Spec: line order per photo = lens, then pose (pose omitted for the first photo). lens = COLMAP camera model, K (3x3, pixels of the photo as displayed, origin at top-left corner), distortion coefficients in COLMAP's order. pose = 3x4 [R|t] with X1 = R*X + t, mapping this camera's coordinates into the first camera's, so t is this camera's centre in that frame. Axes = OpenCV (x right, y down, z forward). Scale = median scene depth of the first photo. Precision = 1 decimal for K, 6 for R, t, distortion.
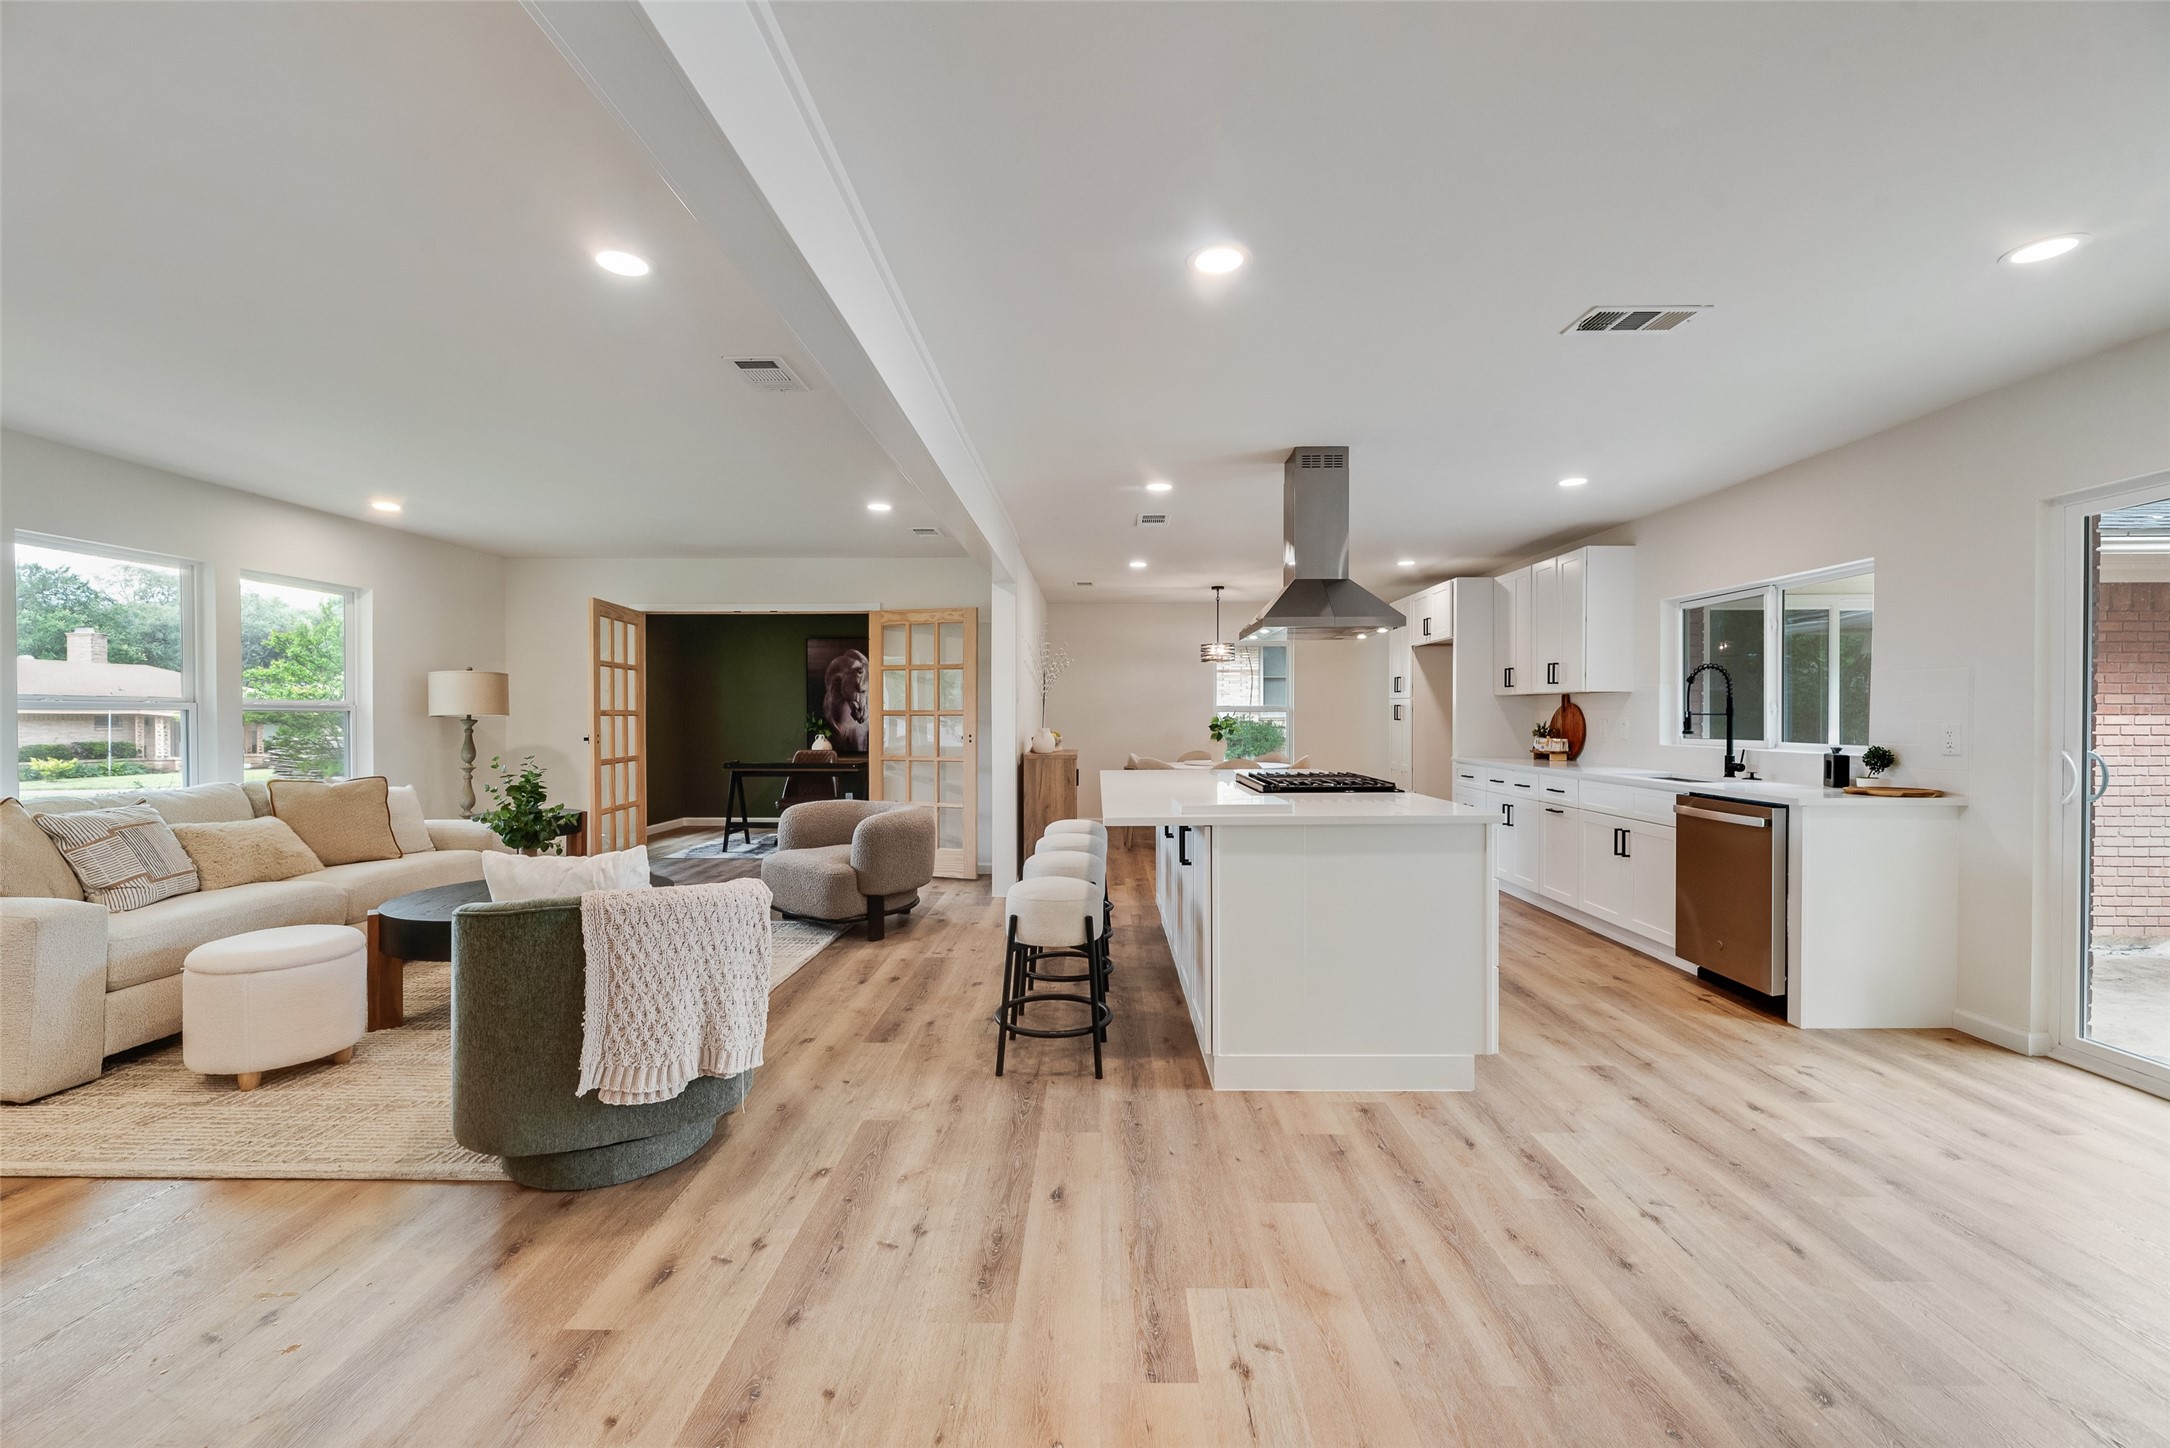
lens RADIAL K [[897.8, 0, 1085.0], [0, 897.8, 724.0], [0, 0, 1]] dist [-0.002747, 0.000106]
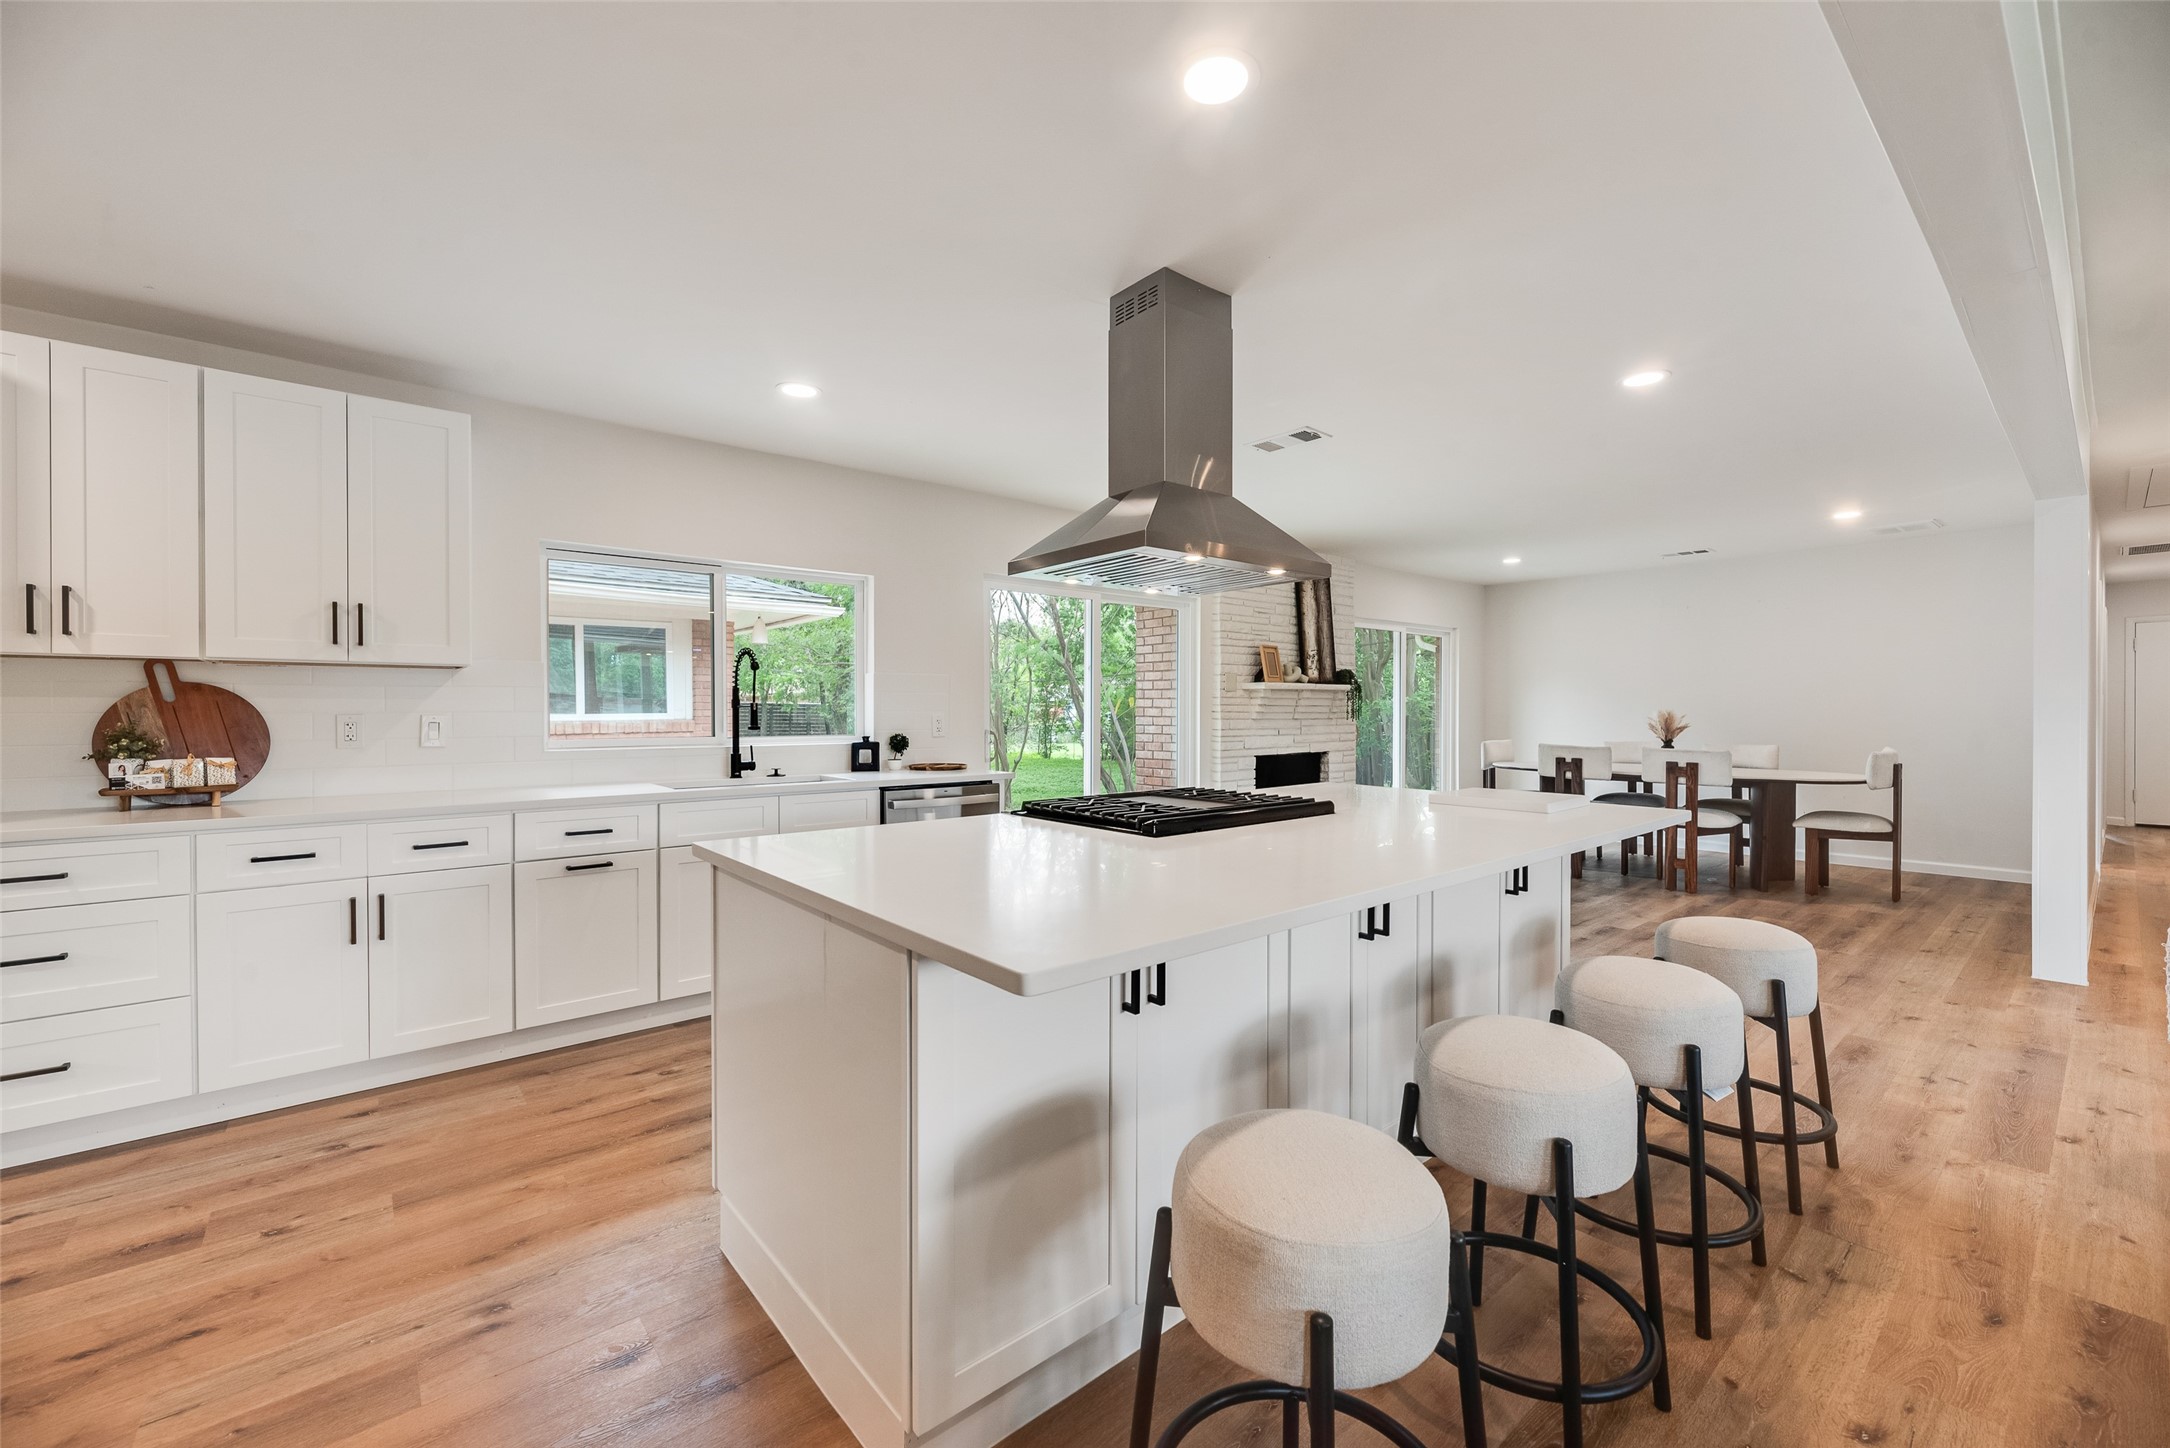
lens RADIAL K [[873.0, 0, 1097.2], [0, 873.0, 719.7], [0, 0, 1]] dist [0.000806, 0.000276]
pose [[-0.662302, -0.004794, 0.749222, -0.172471], [0.009584, 0.999844, 0.014870, -0.007099], [-0.749176, 0.017029, -0.662153, 1.423653]]
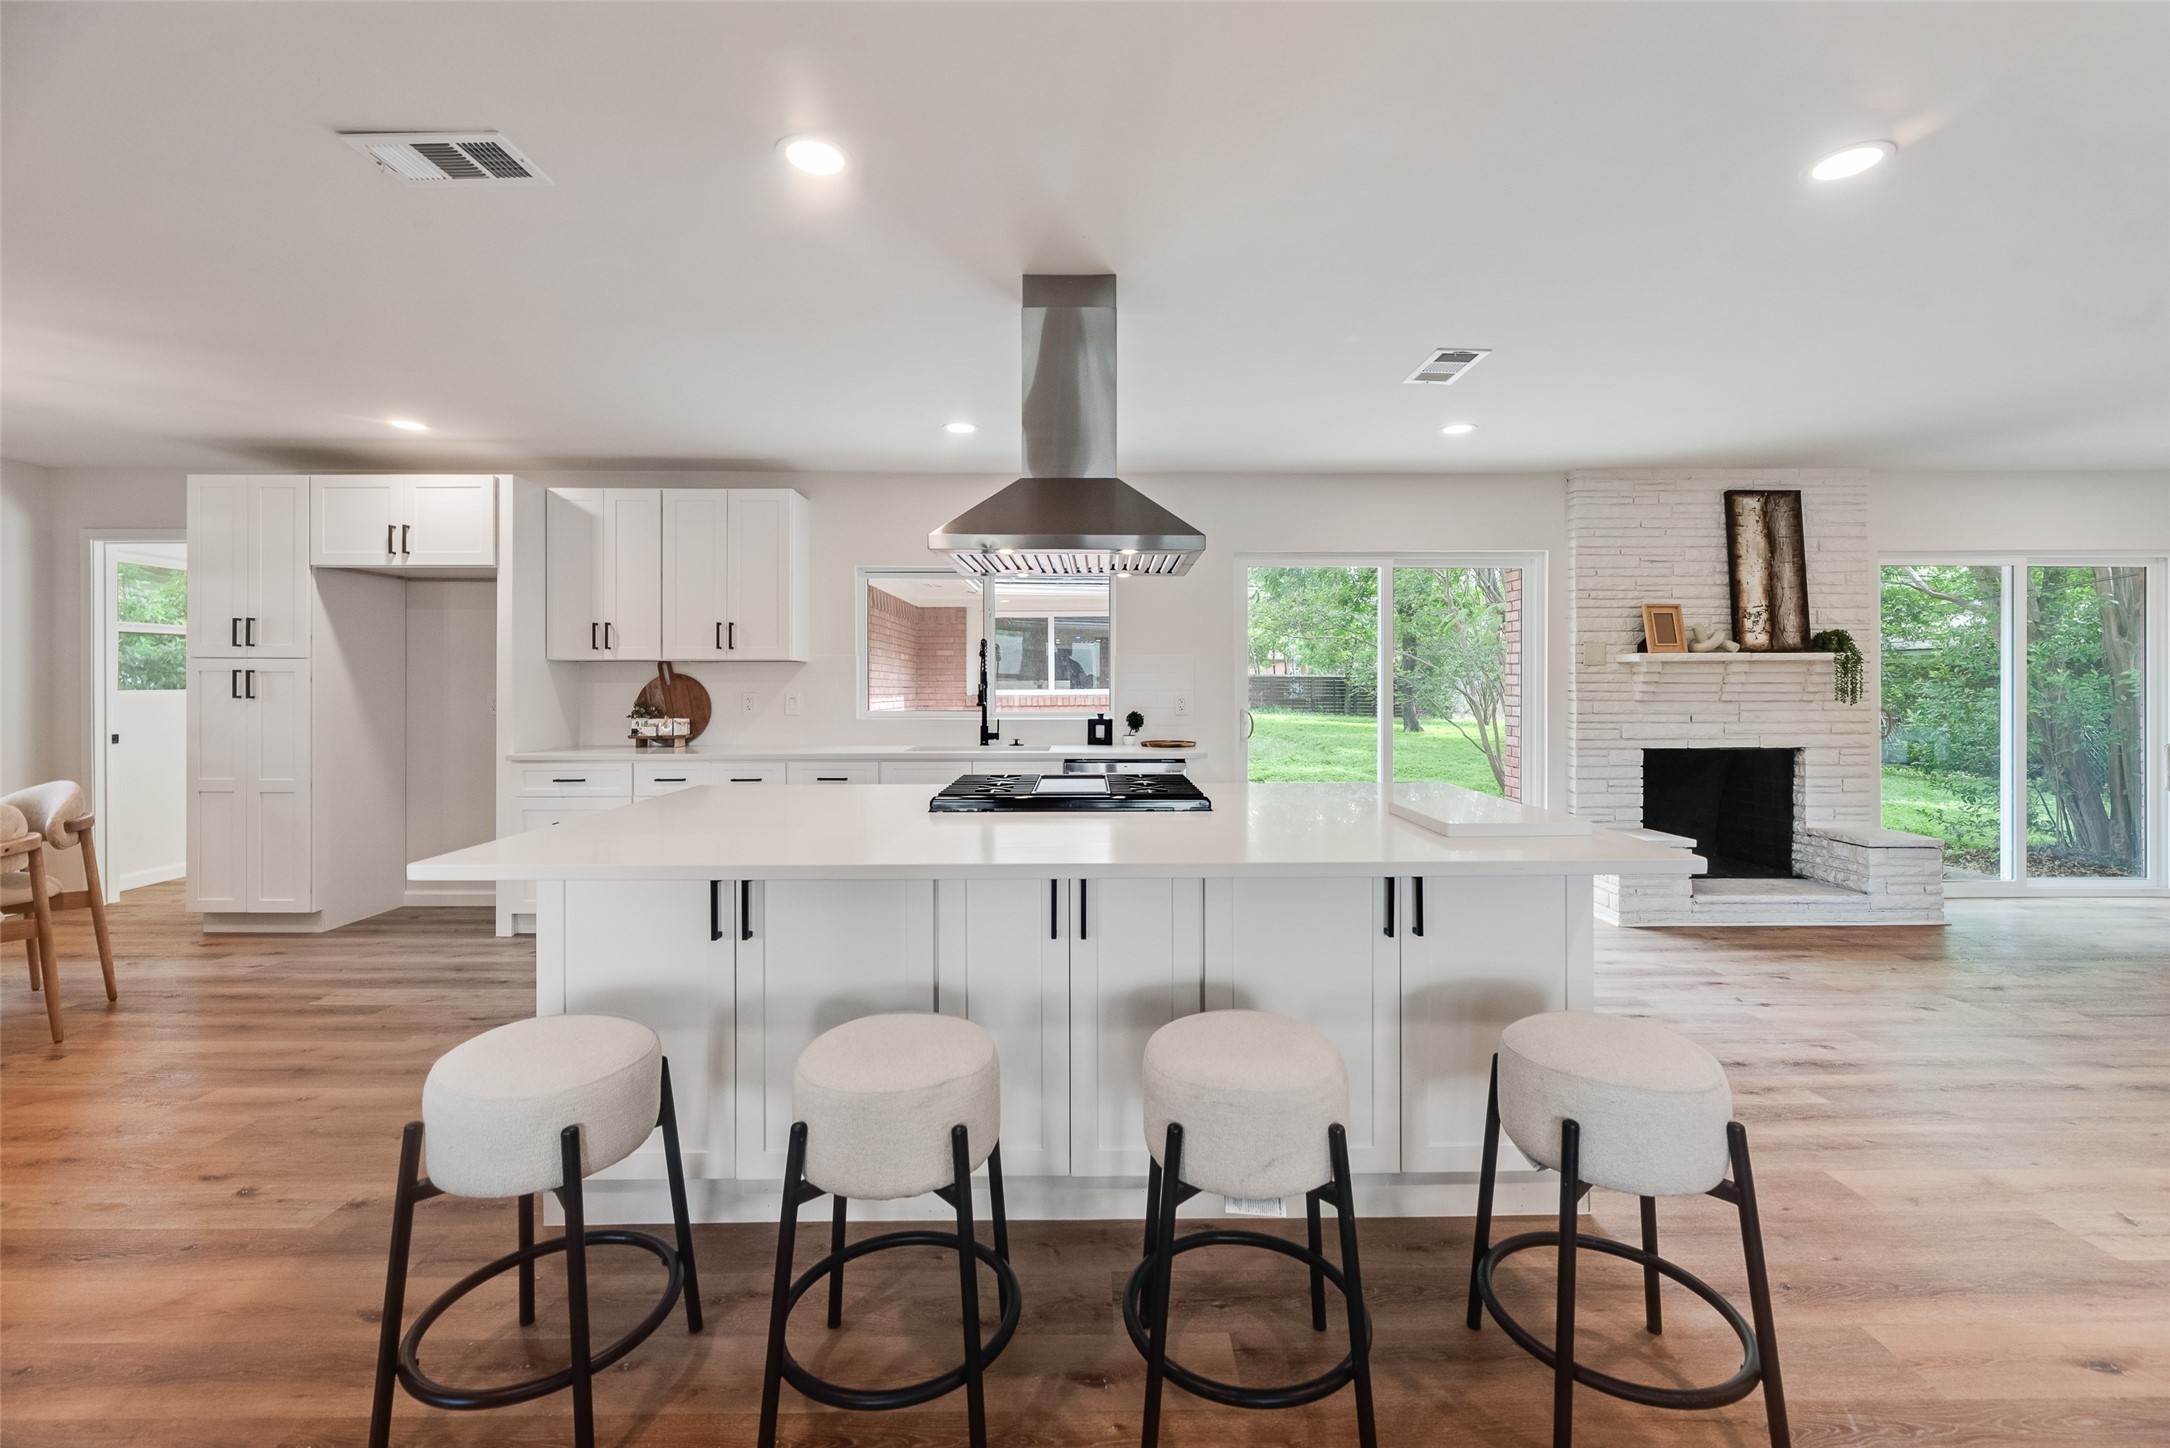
lens RADIAL K [[892.2, 0, 1093.9], [0, 892.2, 685.8], [0, 0, 1]] dist [-0.000882, 0.000140]
pose [[-0.027314, 0.001551, 0.999626, -0.385499], [0.011141, 0.999937, -0.001247, -0.009652], [-0.999565, 0.011103, -0.027330, 0.981797]]
